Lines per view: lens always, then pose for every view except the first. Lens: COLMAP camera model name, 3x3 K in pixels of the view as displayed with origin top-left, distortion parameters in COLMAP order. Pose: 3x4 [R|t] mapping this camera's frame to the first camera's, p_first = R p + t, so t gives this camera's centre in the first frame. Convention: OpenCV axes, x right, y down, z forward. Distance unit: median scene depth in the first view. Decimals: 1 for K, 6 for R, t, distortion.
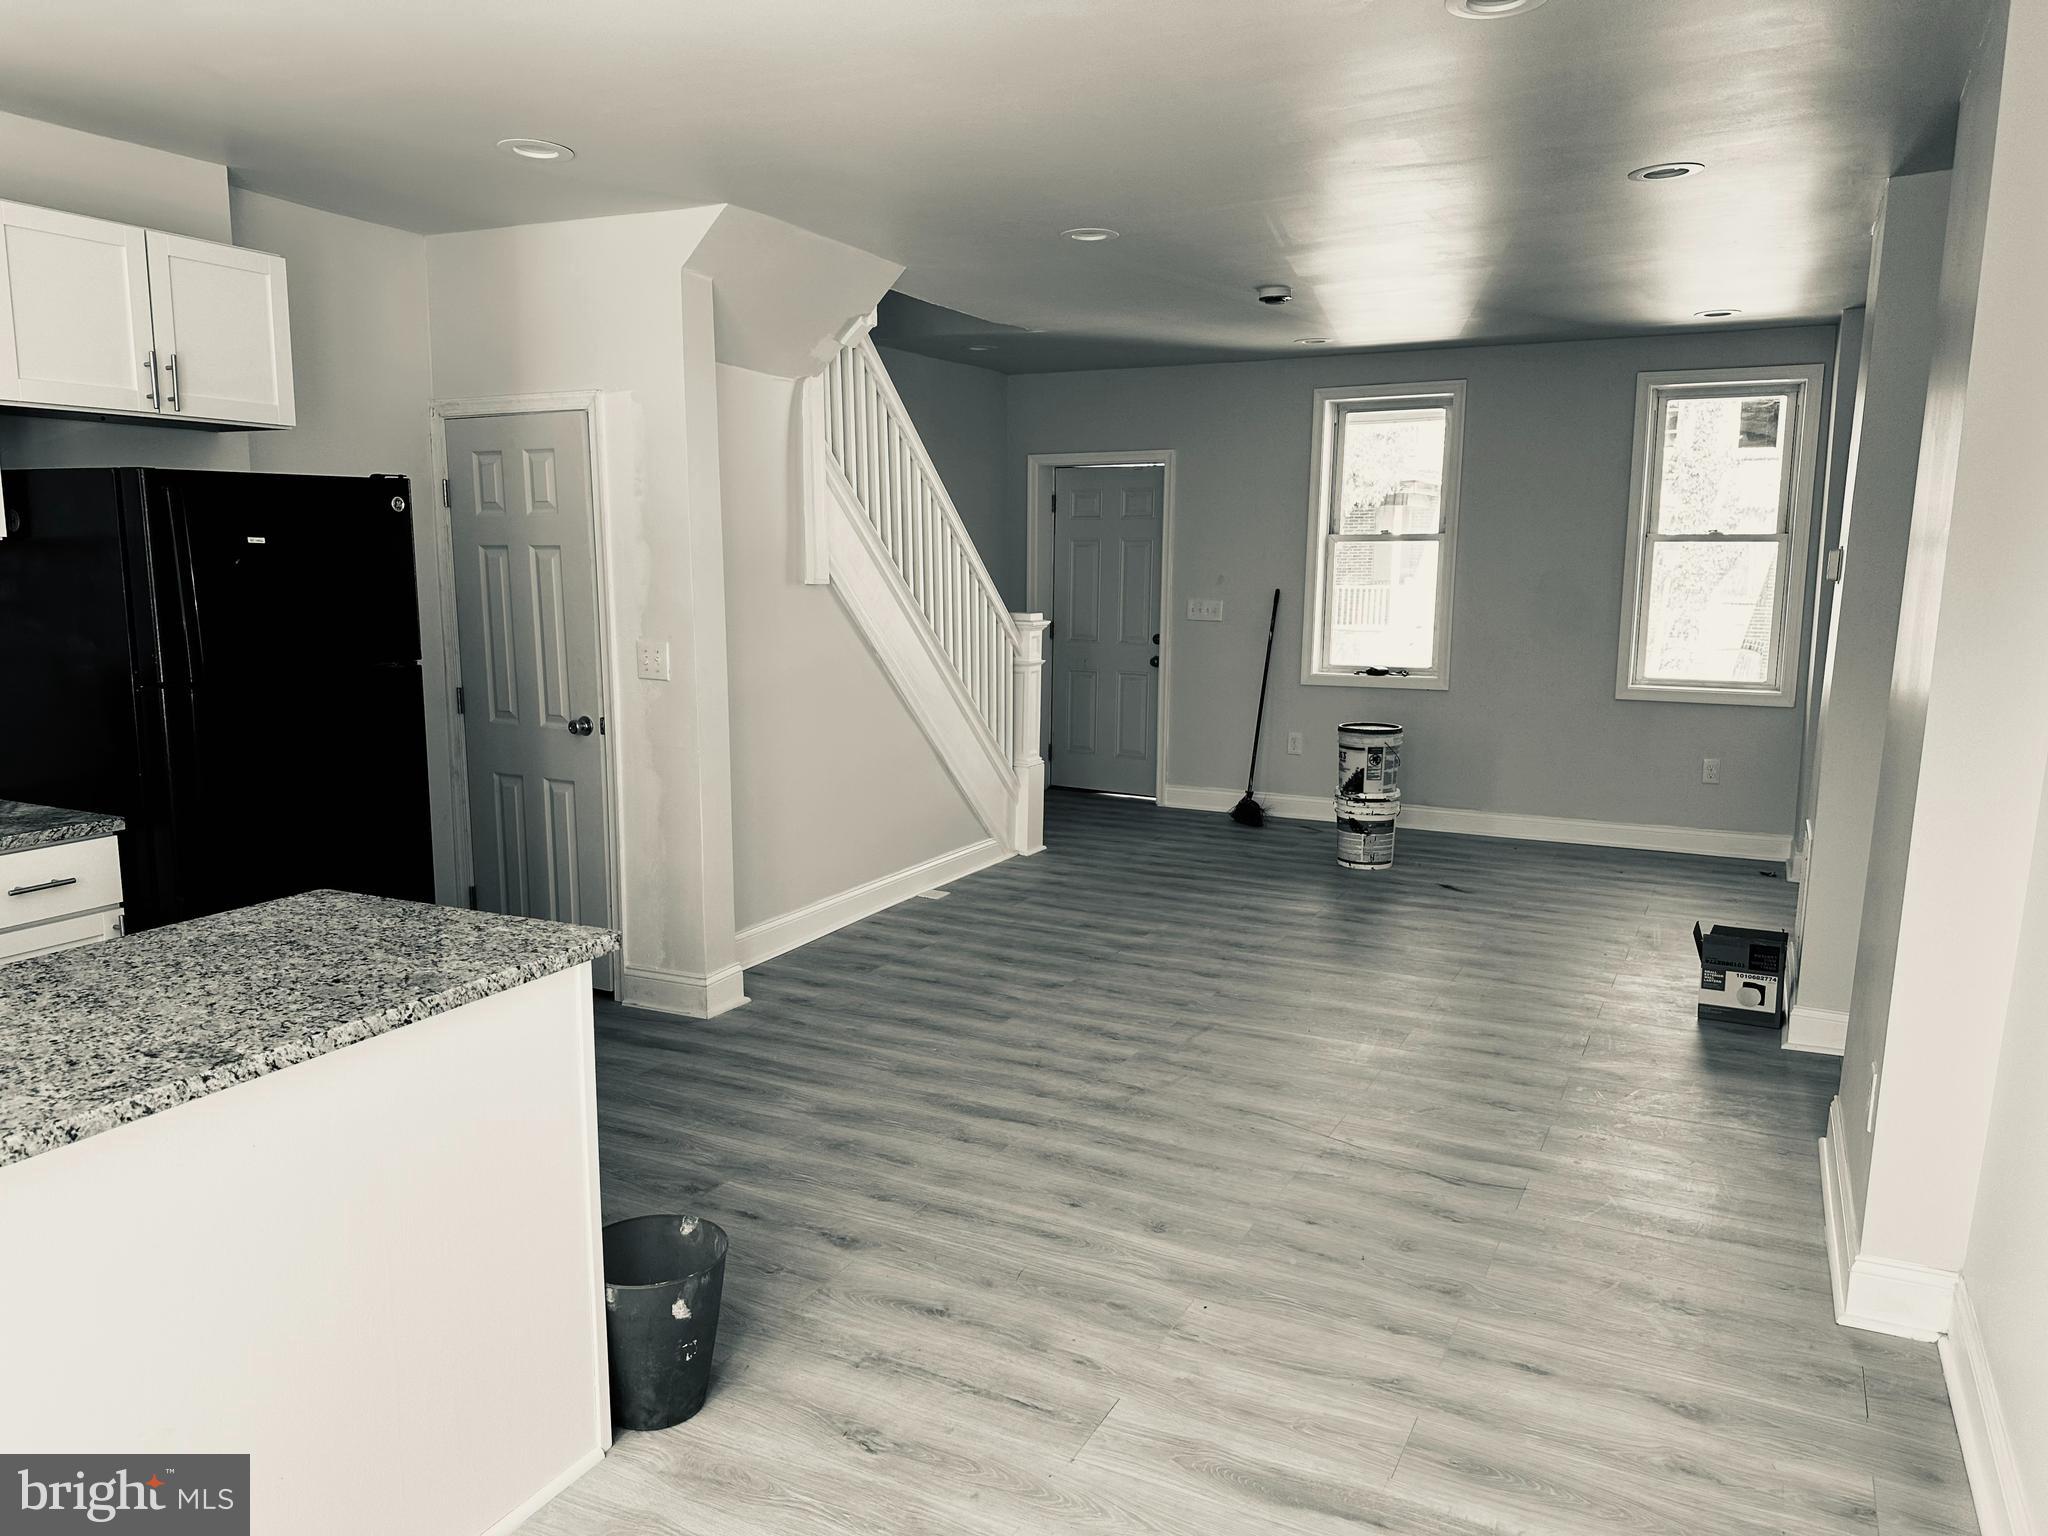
lens RADIAL K [[1433.1, 0, 1027.6], [0, 1433.1, 765.0], [0, 0, 1]] dist [0.263321, -0.500074]
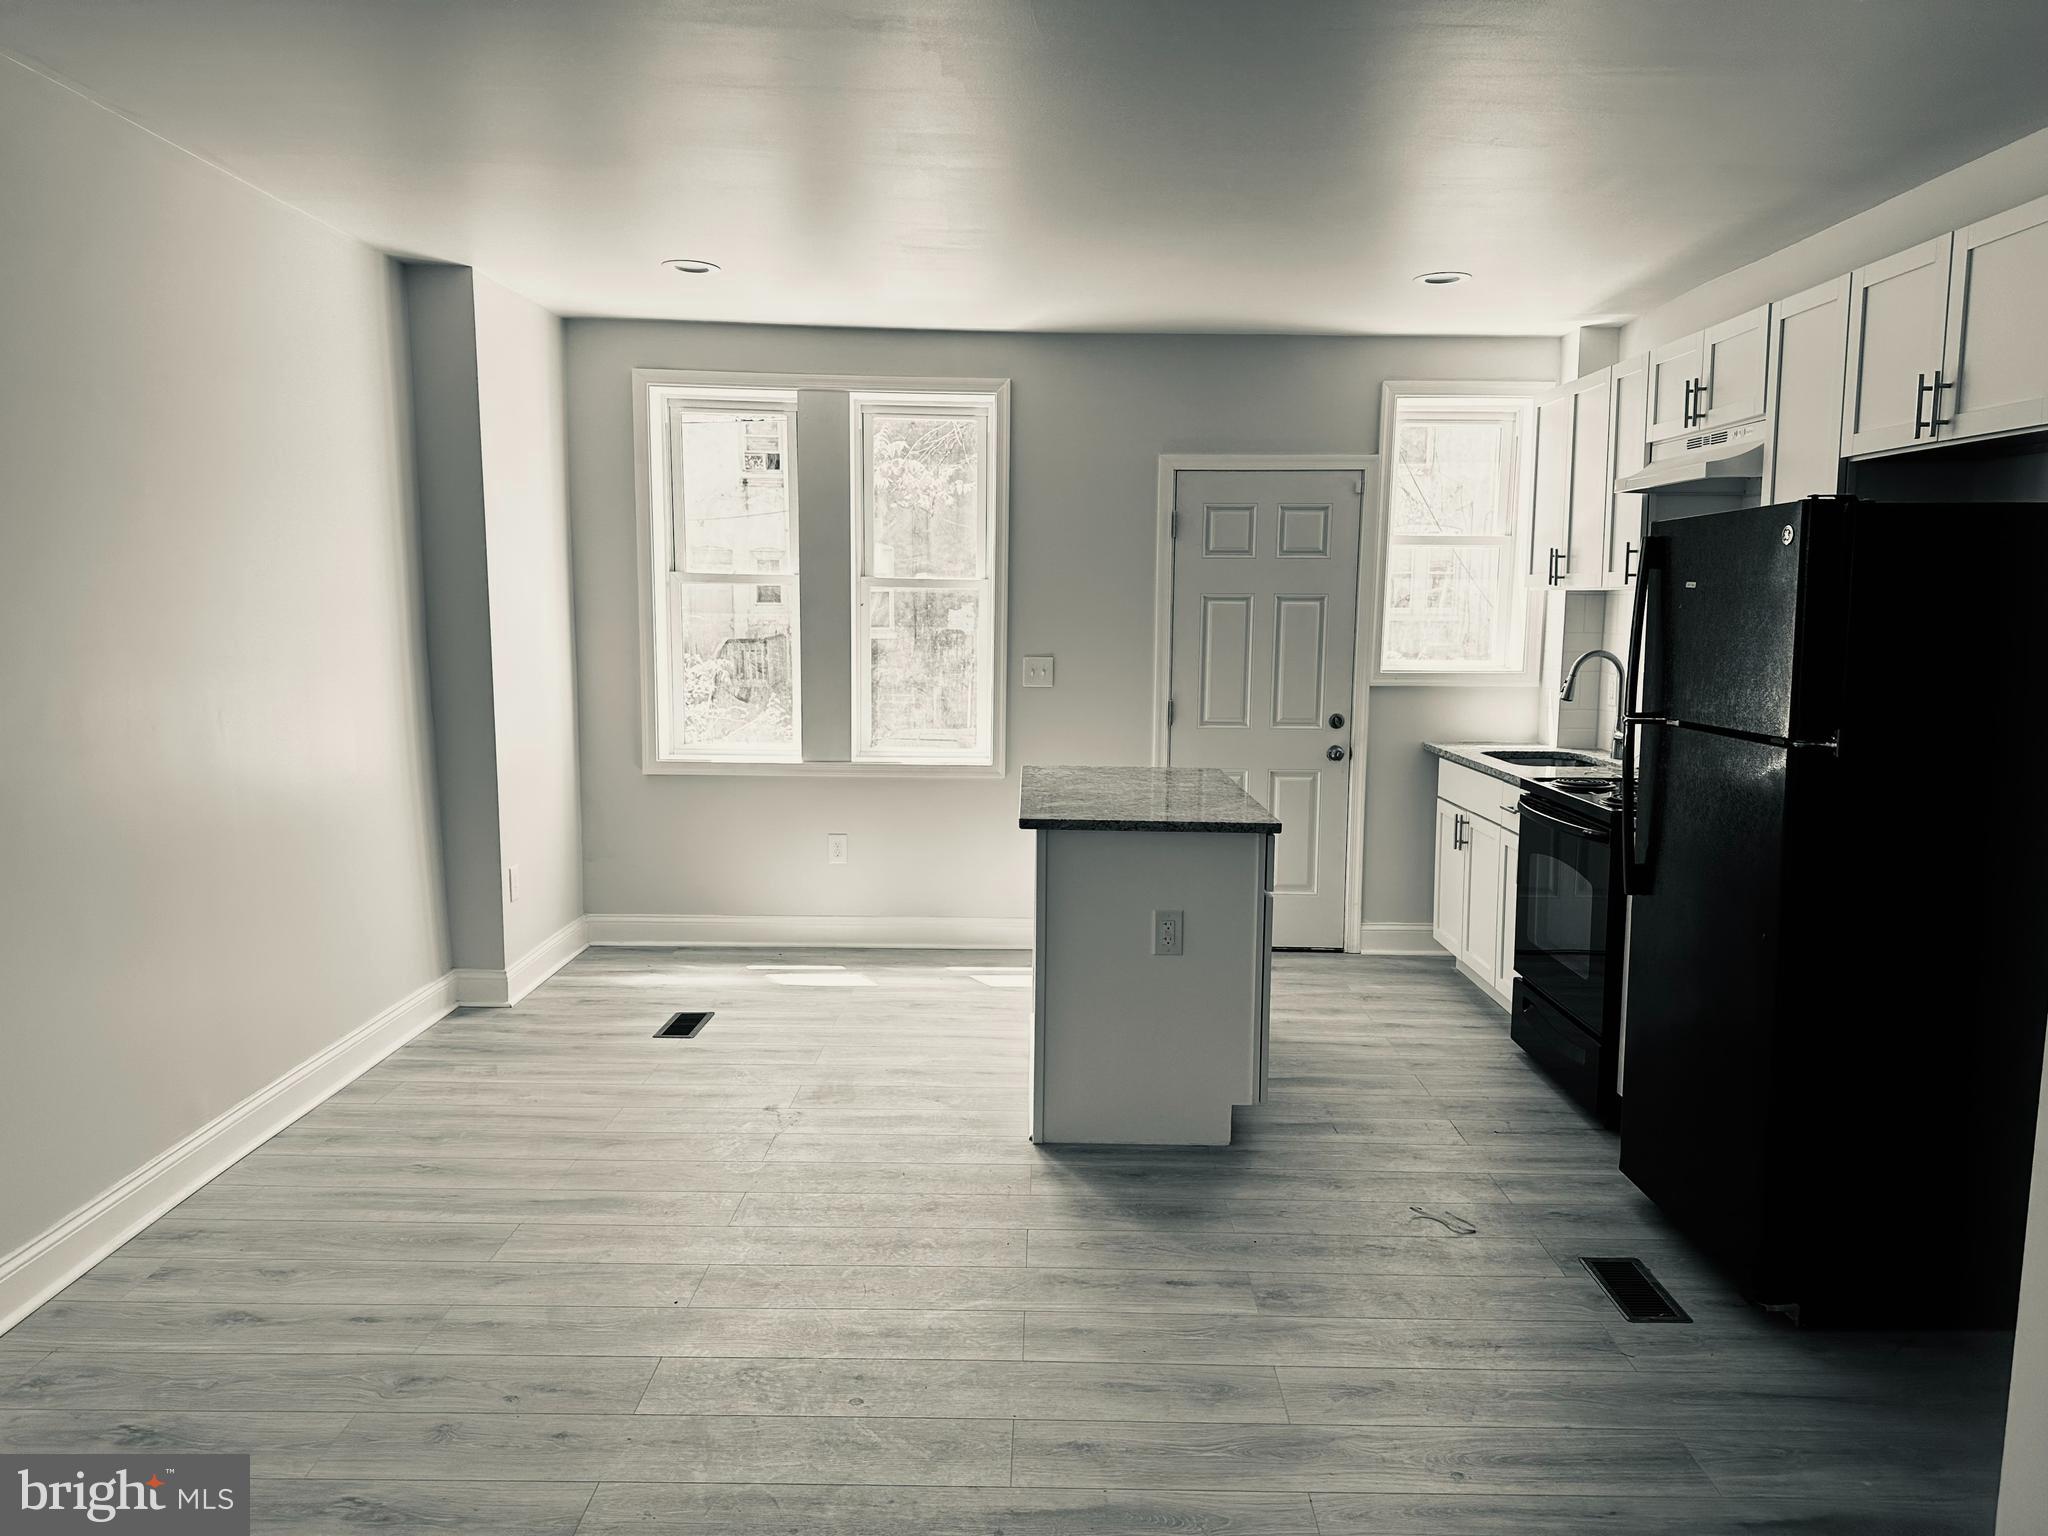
lens RADIAL K [[1419.1, 0, 1024.0], [0, 1419.1, 768.0], [0, 0, 1]] dist [0.120451, -0.148883]
pose [[-0.895883, 0.032959, -0.443066, 0.181917], [-0.082799, 0.967388, 0.239383, -0.140053], [0.436507, 0.251145, -0.863937, 1.013361]]
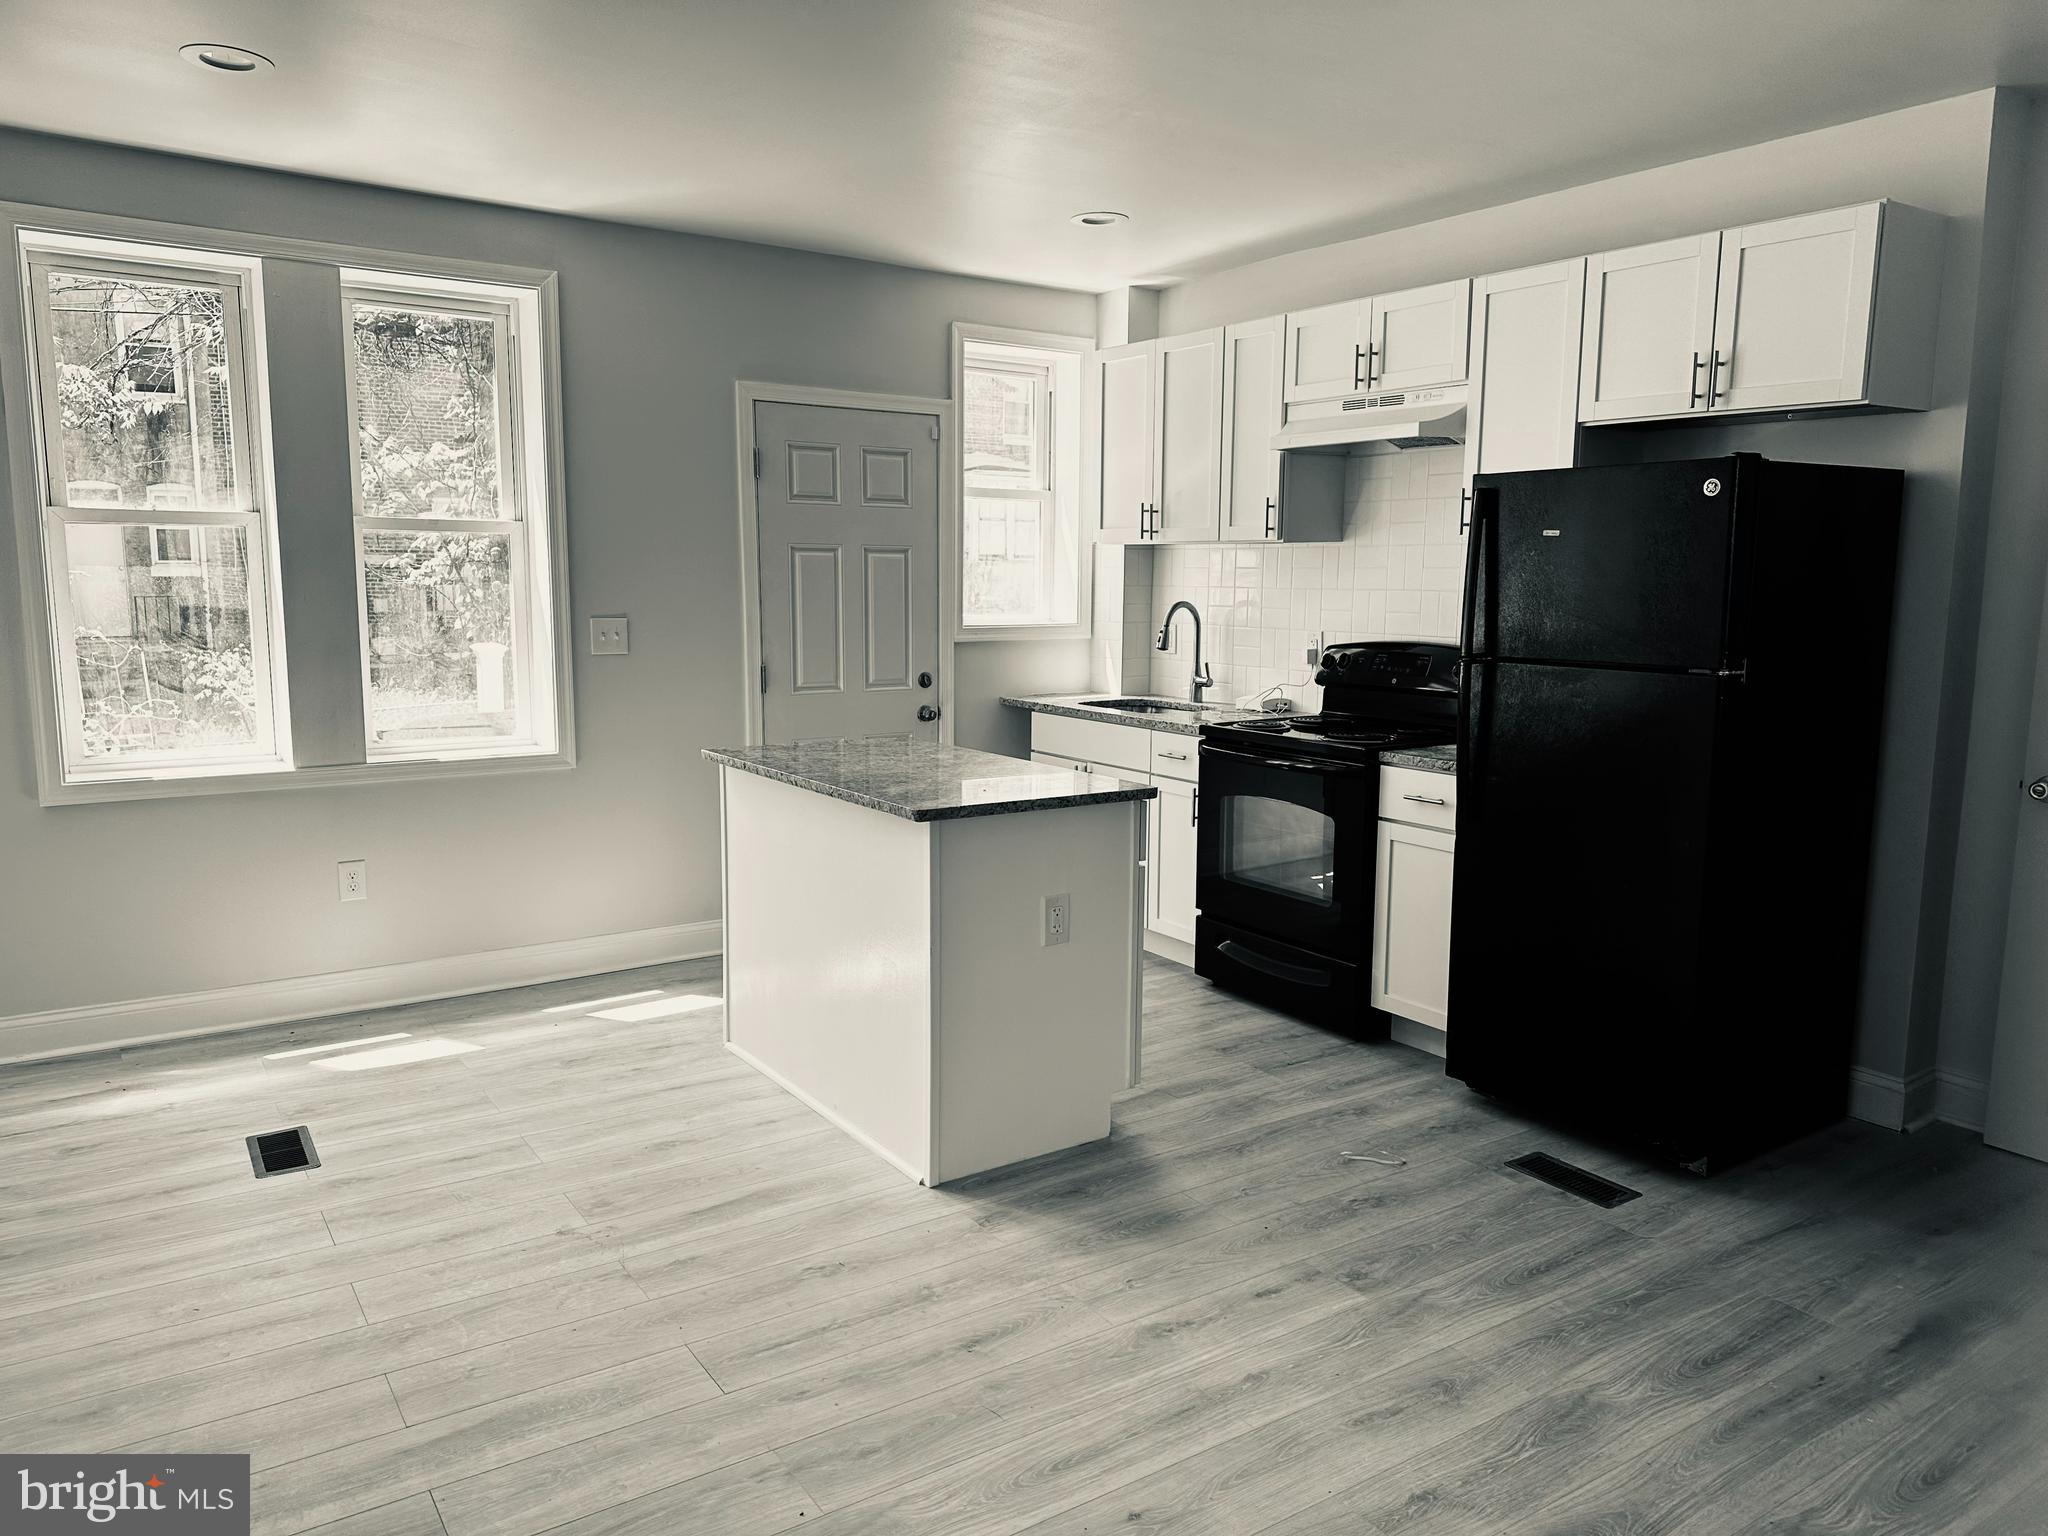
lens RADIAL K [[1429.7, 0, 1022.0], [0, 1429.7, 779.8], [0, 0, 1]] dist [0.113951, -0.157138]
pose [[-0.492050, 0.115693, -0.862845, 0.356693], [-0.136878, 0.968521, 0.207920, -0.090175], [0.859739, 0.220412, -0.460725, 0.727473]]
